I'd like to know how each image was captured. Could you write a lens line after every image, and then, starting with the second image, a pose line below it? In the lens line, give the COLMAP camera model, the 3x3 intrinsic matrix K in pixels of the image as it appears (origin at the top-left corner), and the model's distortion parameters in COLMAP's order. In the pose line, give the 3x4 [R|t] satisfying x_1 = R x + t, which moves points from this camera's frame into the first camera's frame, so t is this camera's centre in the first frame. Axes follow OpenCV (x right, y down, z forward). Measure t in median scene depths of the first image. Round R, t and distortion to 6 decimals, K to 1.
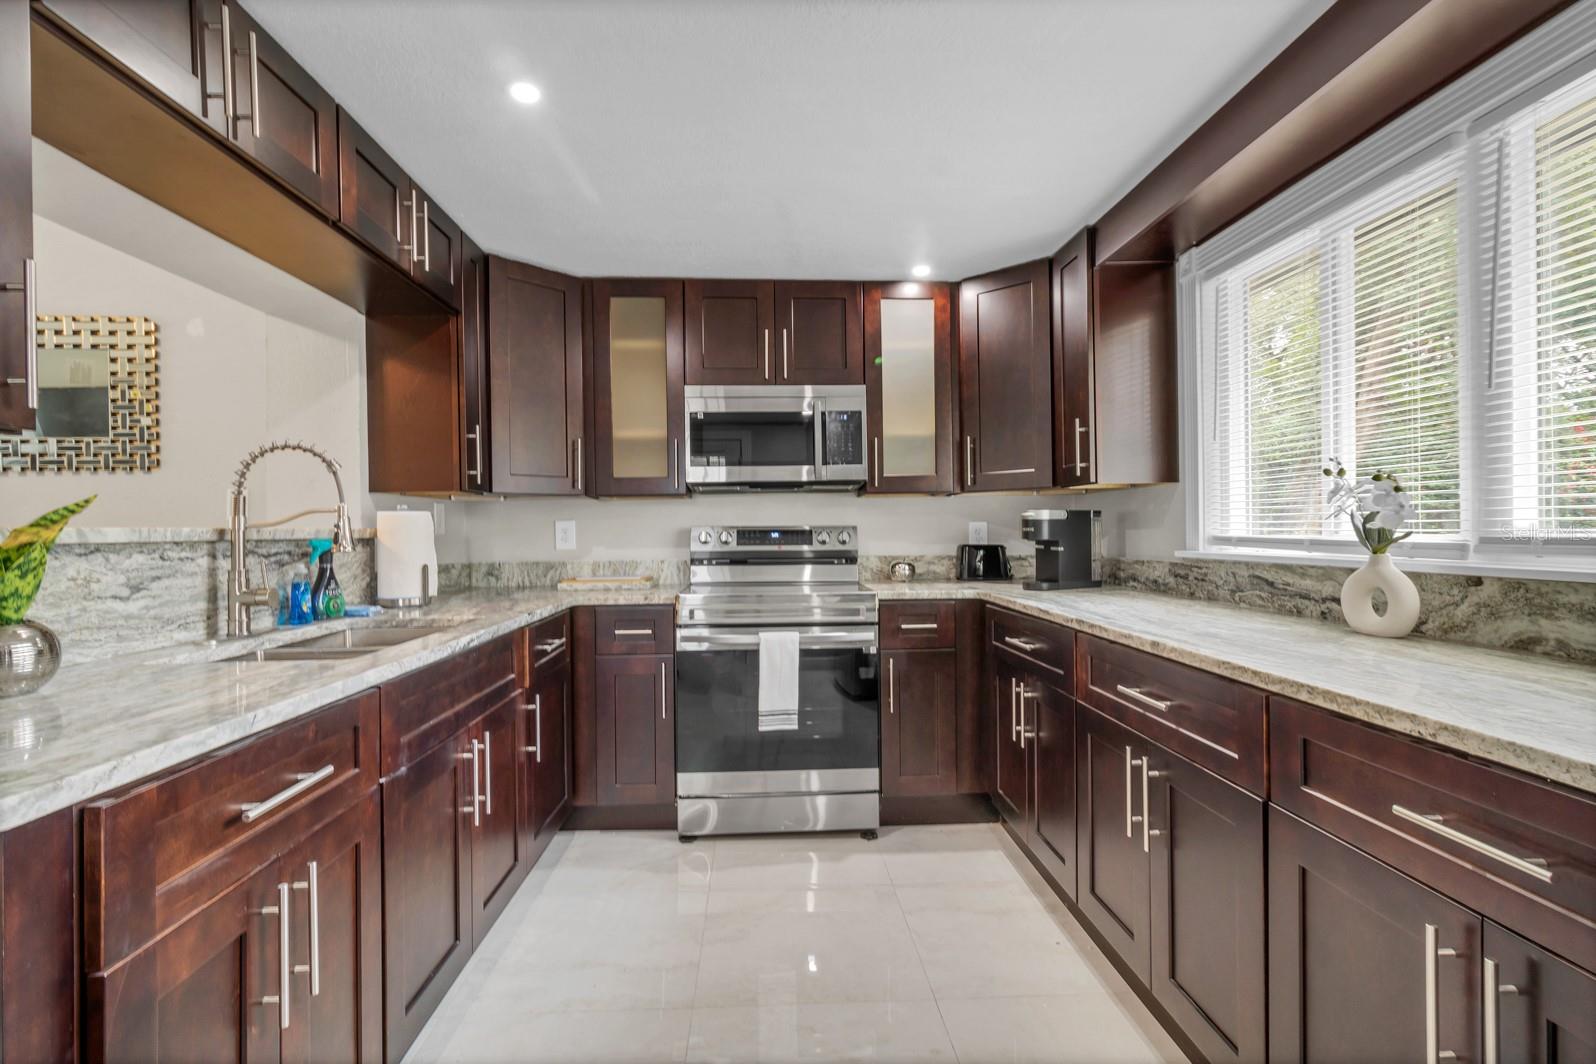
lens RADIAL K [[750.6, 0, 793.6], [0, 750.6, 531.1], [0, 0, 1]] dist [-0.000310, 0.002426]
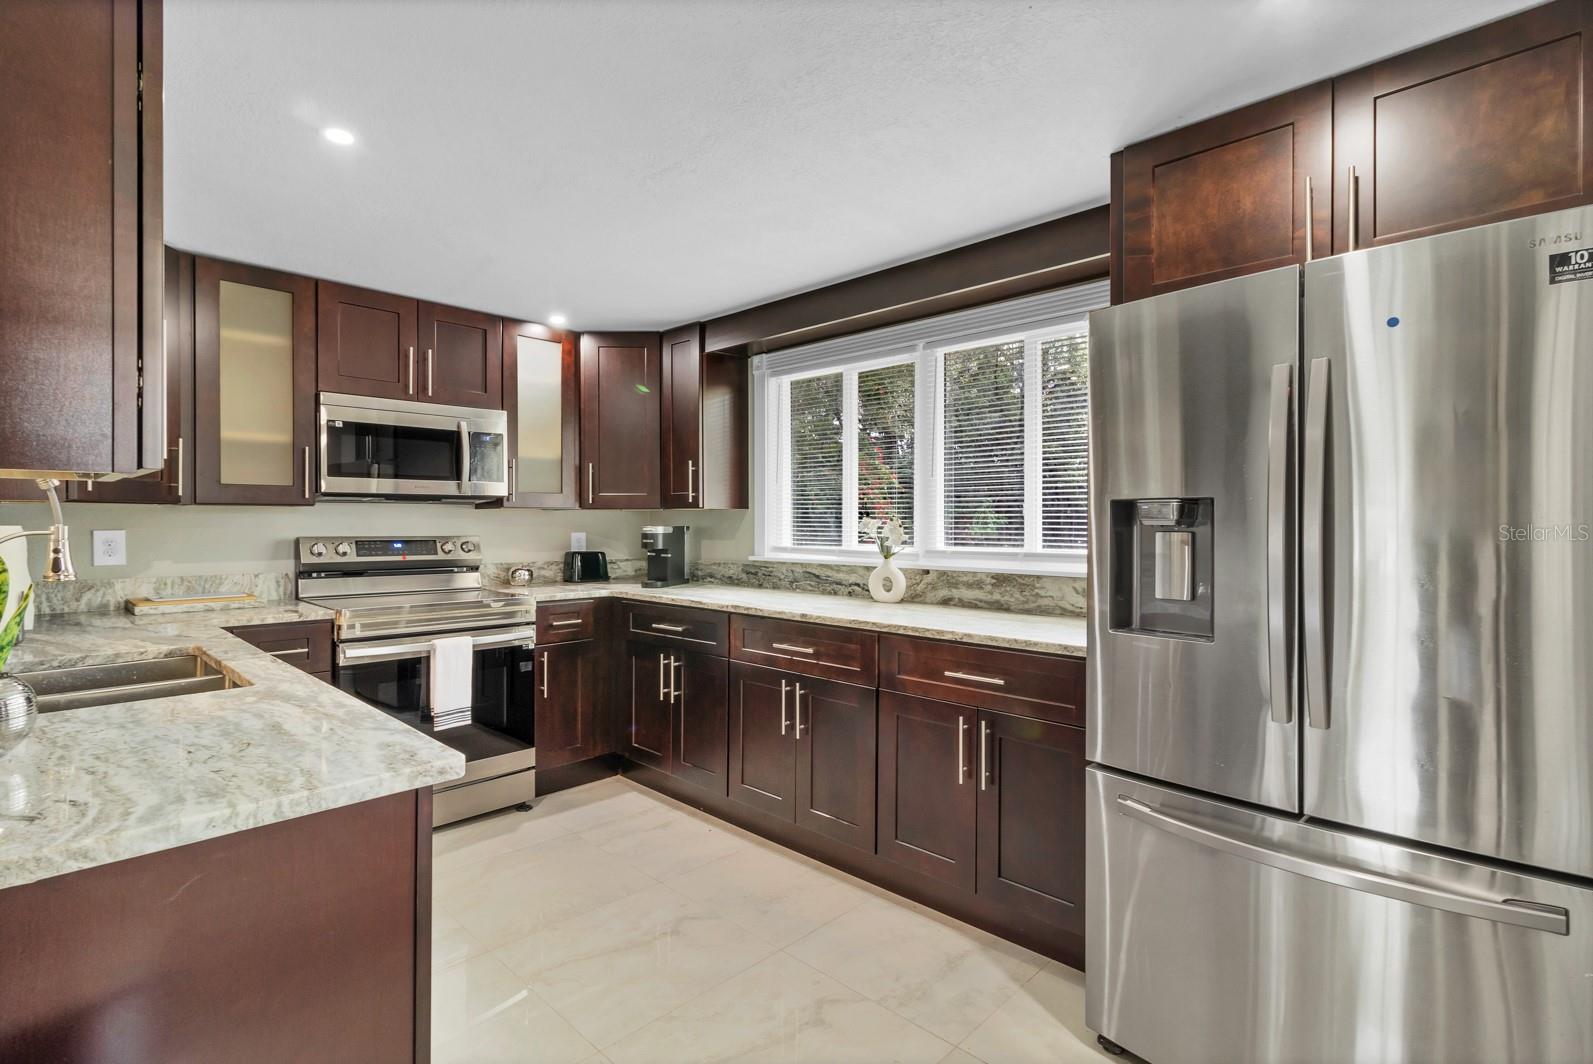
lens RADIAL K [[749.2, 0, 808.9], [0, 749.2, 528.3], [0, 0, 1]] dist [-0.000310, 0.002426]
pose [[0.729374, 0.006792, 0.684081, -0.367498], [-0.007307, 0.999971, -0.002138, -0.023202], [-0.684076, -0.003439, 0.729403, -0.132429]]
